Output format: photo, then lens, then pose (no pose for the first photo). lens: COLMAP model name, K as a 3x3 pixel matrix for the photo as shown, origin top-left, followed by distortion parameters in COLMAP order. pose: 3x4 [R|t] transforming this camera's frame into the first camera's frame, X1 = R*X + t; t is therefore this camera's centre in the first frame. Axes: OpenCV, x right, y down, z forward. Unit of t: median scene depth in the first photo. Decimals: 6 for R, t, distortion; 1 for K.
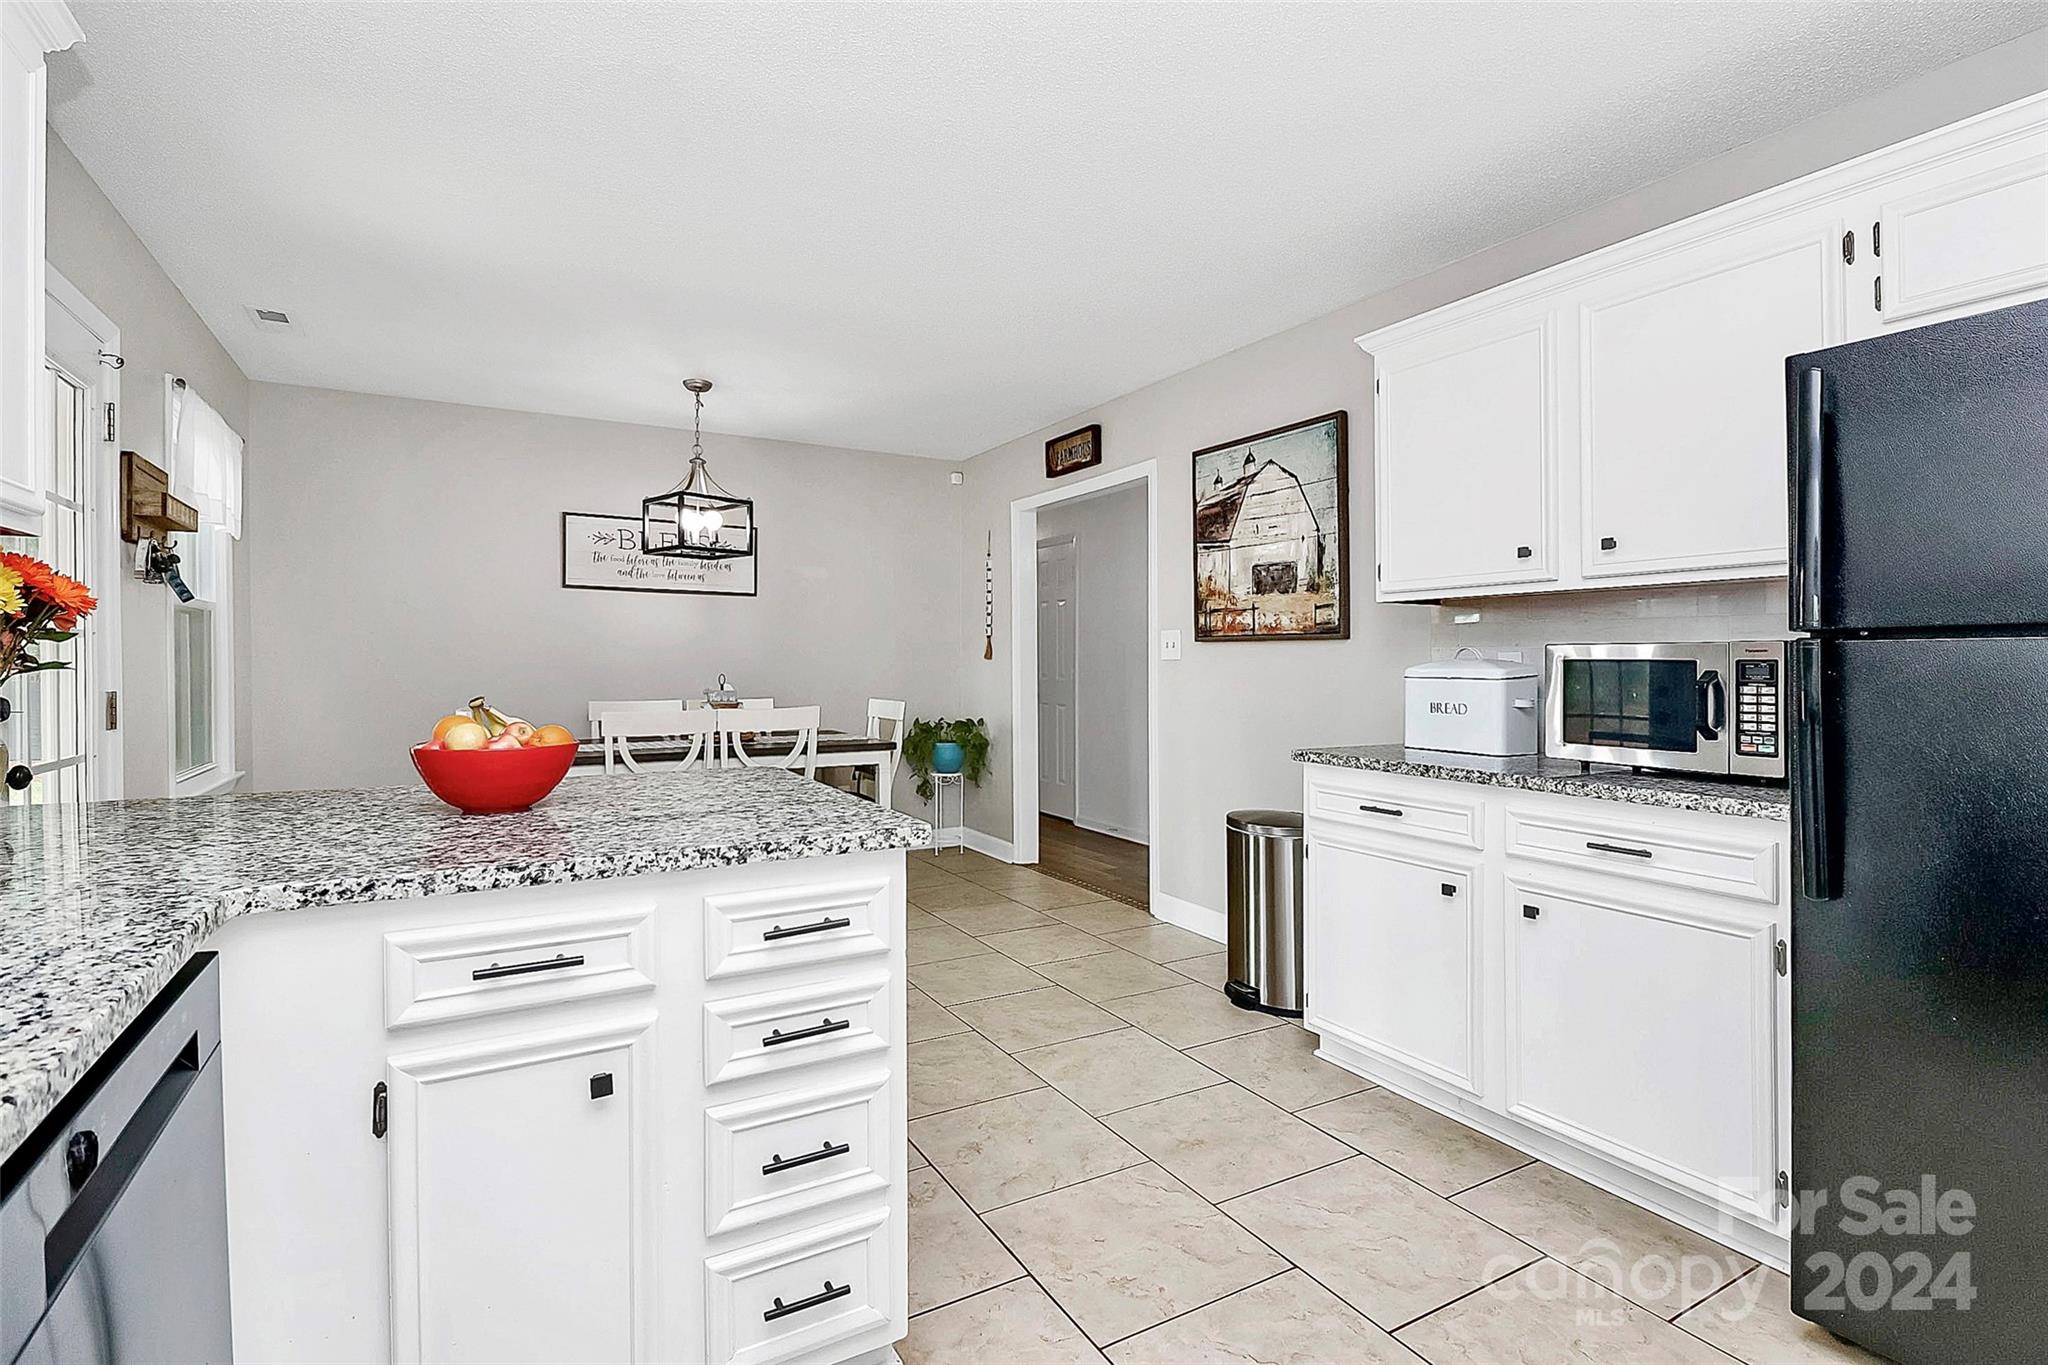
lens RADIAL K [[976.8, 0, 1024.3], [0, 976.8, 656.0], [0, 0, 1]] dist [0.001883, -0.009696]
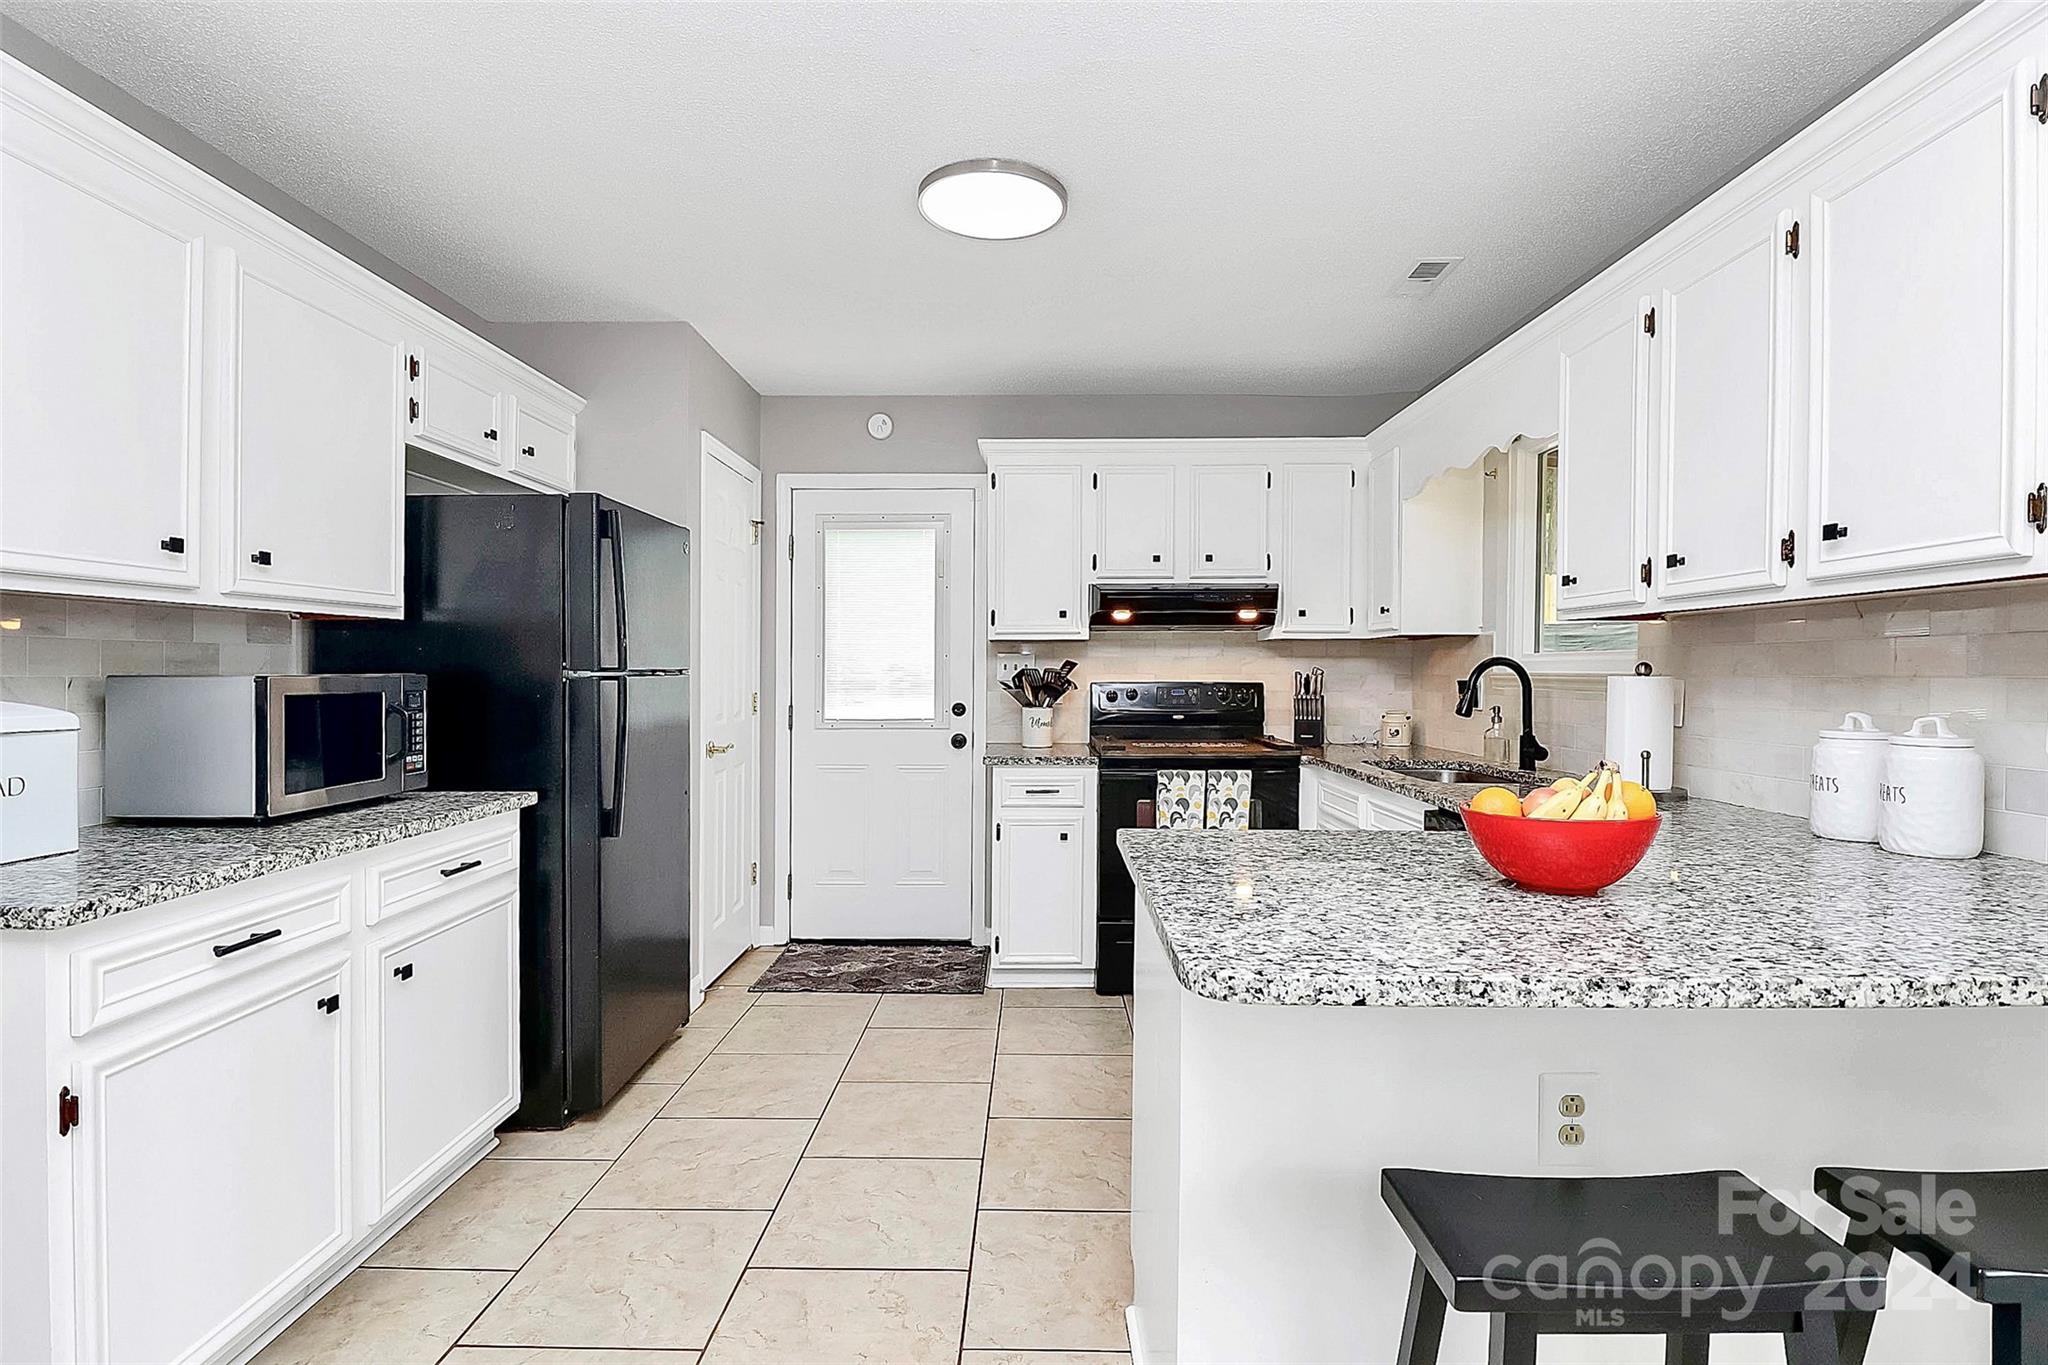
lens RADIAL K [[971.3, 0, 1020.5], [0, 971.3, 684.6], [0, 0, 1]] dist [0.001199, -0.011439]
pose [[-0.859696, -0.009075, 0.510725, -0.334557], [-0.003769, 0.999928, 0.011422, -0.013170], [-0.510792, 0.007895, -0.859668, 1.154647]]
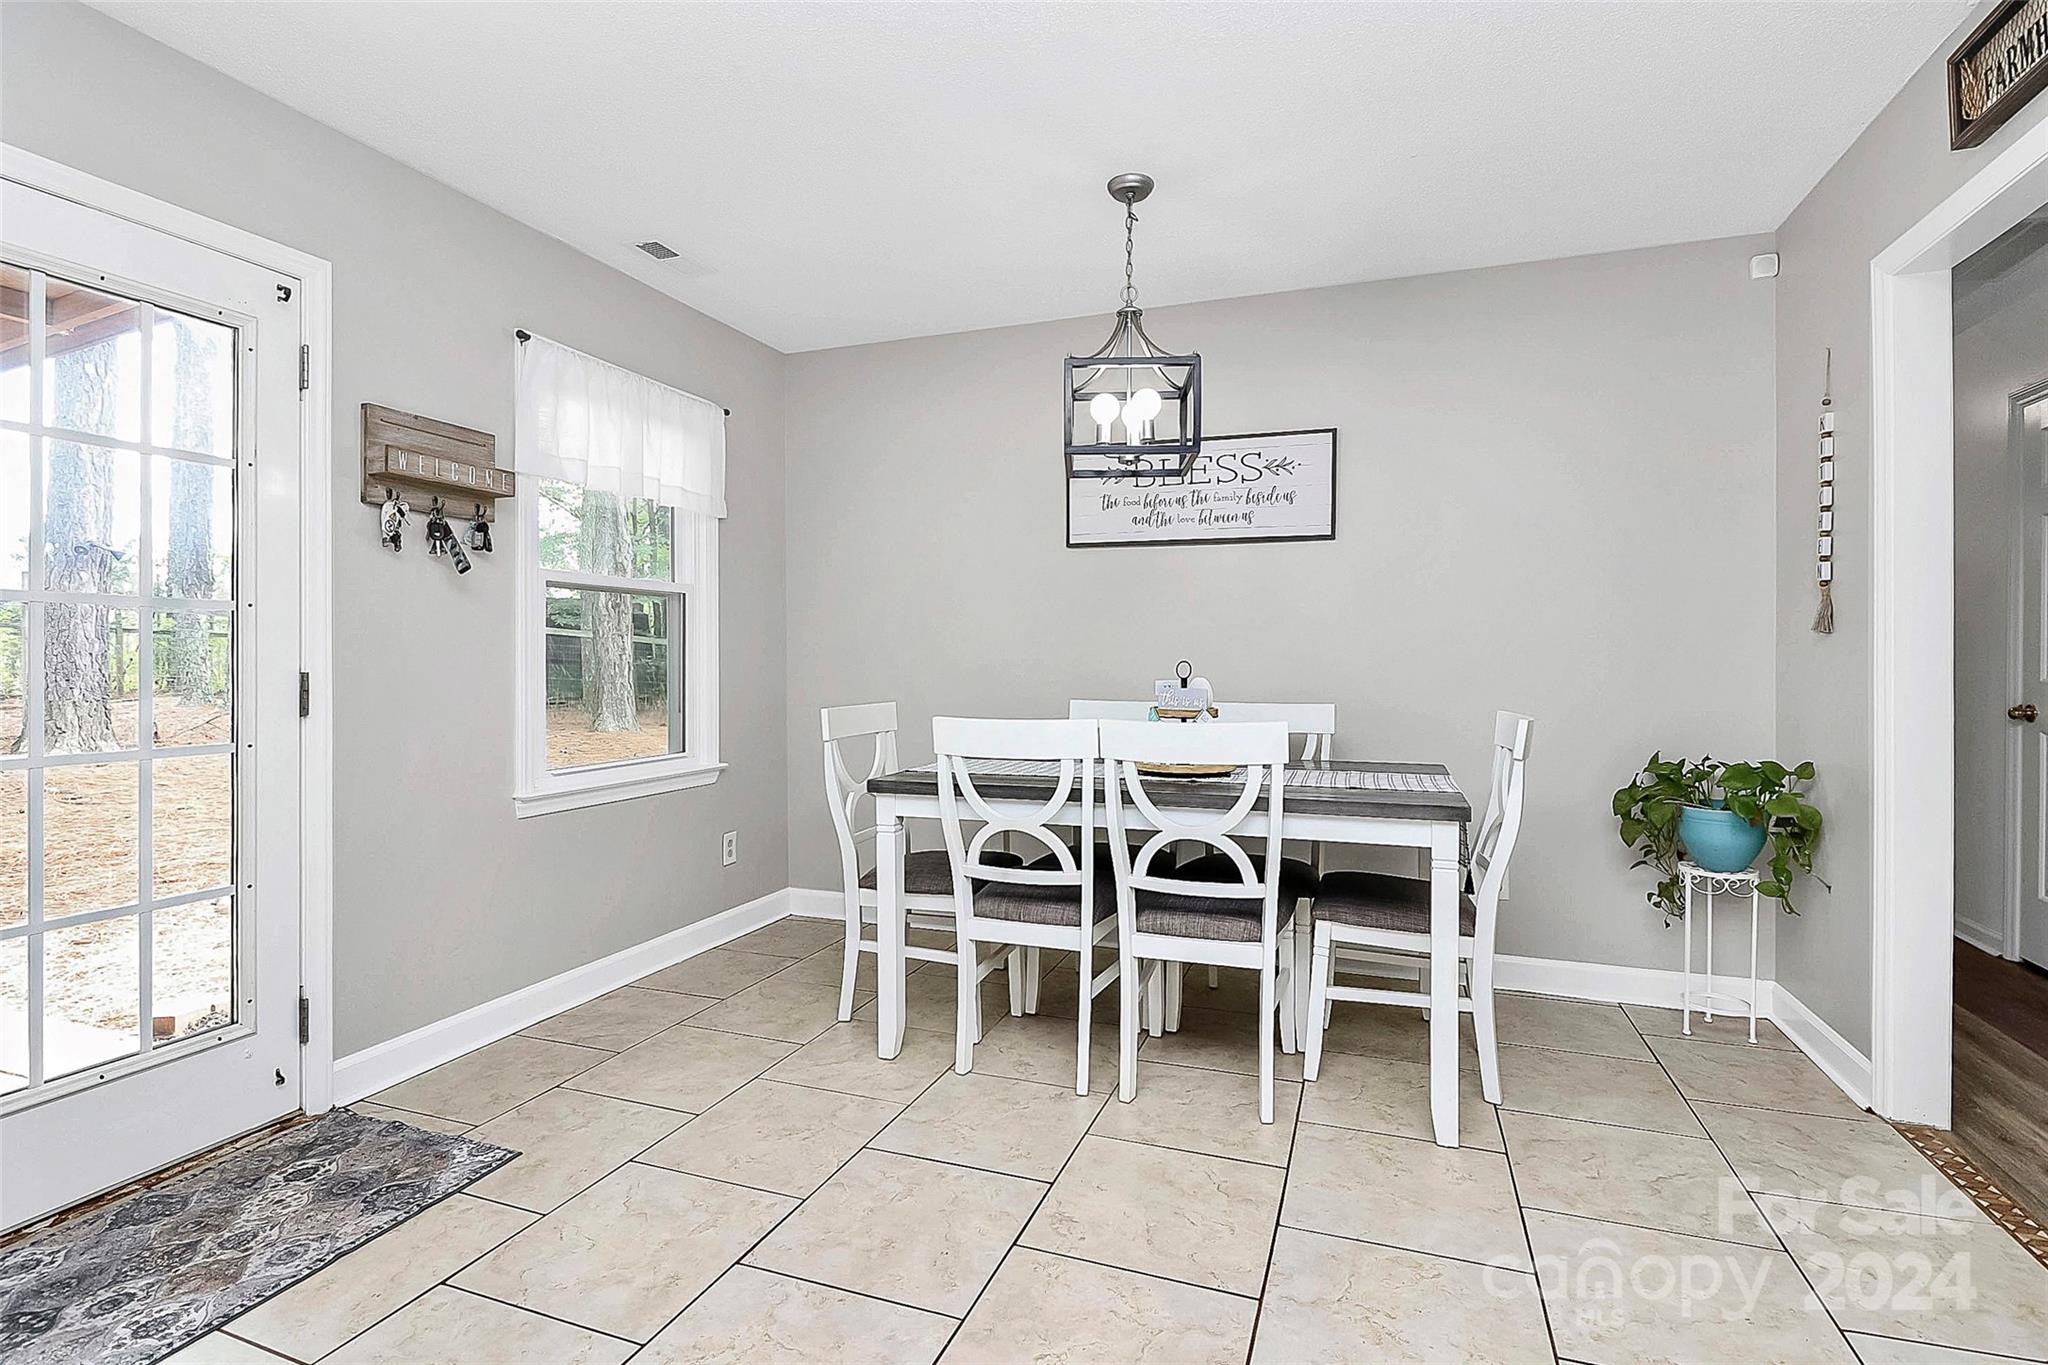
lens RADIAL K [[986.8, 0, 1022.2], [0, 986.8, 667.5], [0, 0, 1]] dist [0.004398, -0.009877]
pose [[0.638941, 0.003730, -0.769246, 0.157942], [0.005110, 0.999946, 0.009093, 0.026483], [0.769238, -0.009741, 0.638888, 0.857867]]
